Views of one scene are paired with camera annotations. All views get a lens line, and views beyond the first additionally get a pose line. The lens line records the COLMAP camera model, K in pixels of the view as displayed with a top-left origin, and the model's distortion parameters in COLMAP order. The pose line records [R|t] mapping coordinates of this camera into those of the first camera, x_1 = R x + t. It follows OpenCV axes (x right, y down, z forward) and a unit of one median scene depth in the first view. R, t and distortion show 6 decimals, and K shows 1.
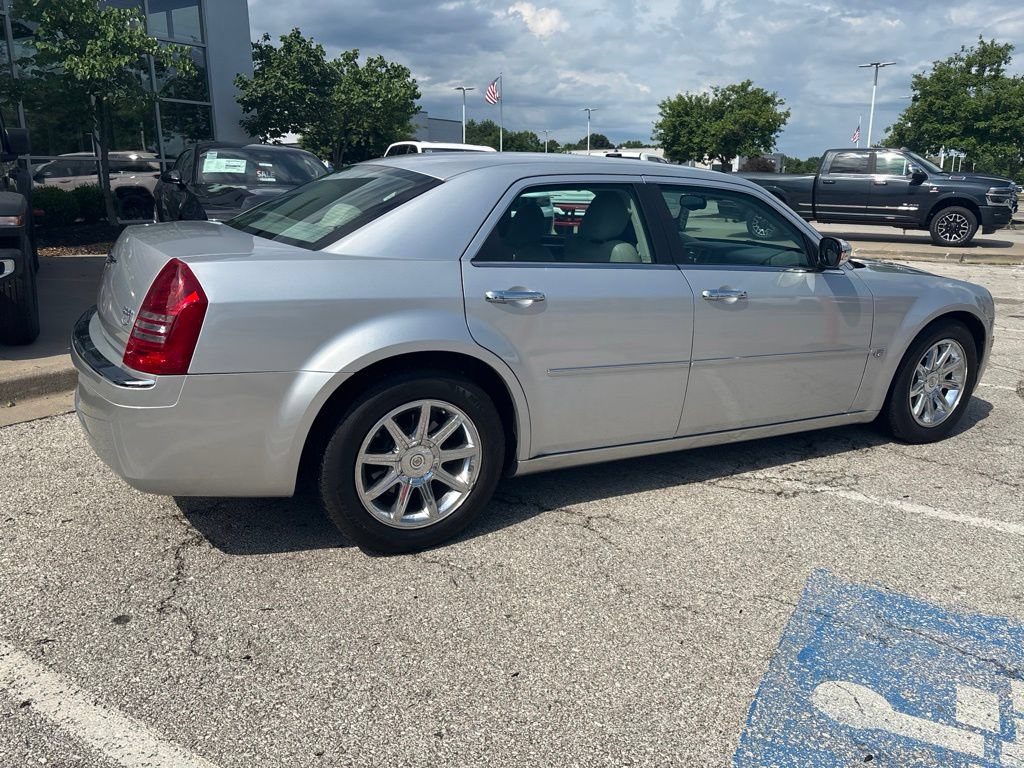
lens RADIAL K [[773.0, 0, 509.9], [0, 773.0, 376.4], [0, 0, 1]] dist [0.047812, -0.057154]
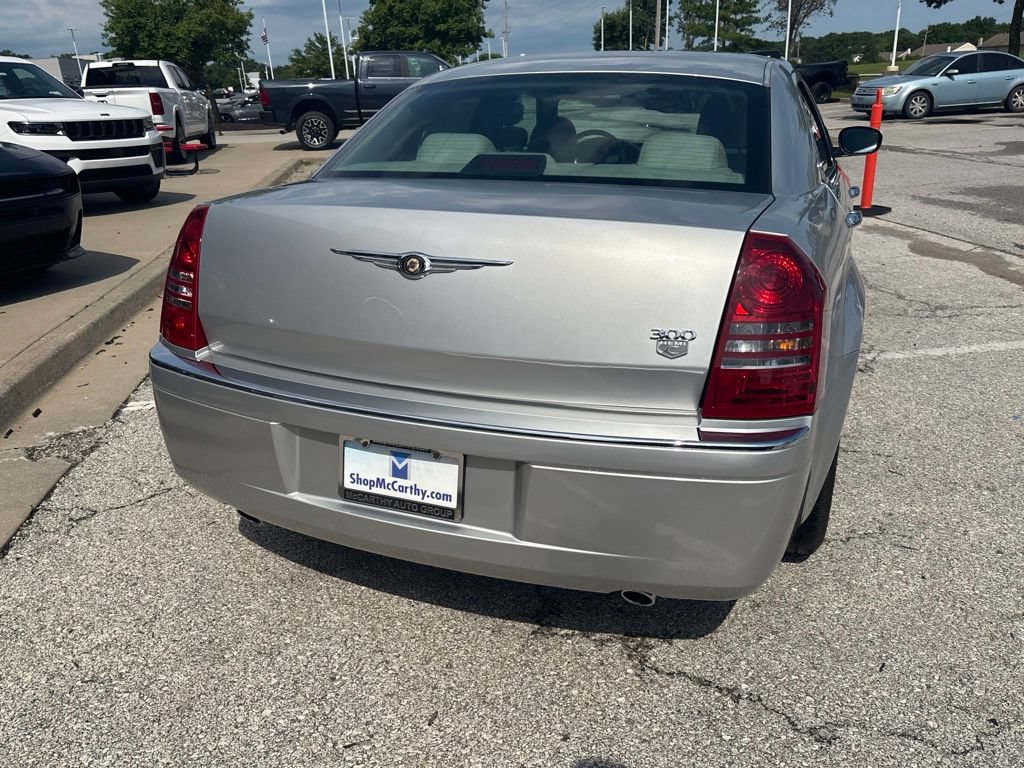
lens RADIAL K [[773.0, 0, 509.5], [0, 773.0, 387.6], [0, 0, 1]] dist [0.047812, -0.057154]
pose [[0.766463, -0.273149, 0.581313, -0.691677], [0.202139, 0.961658, 0.185346, -0.132064], [-0.609651, -0.024555, 0.792289, 0.441569]]
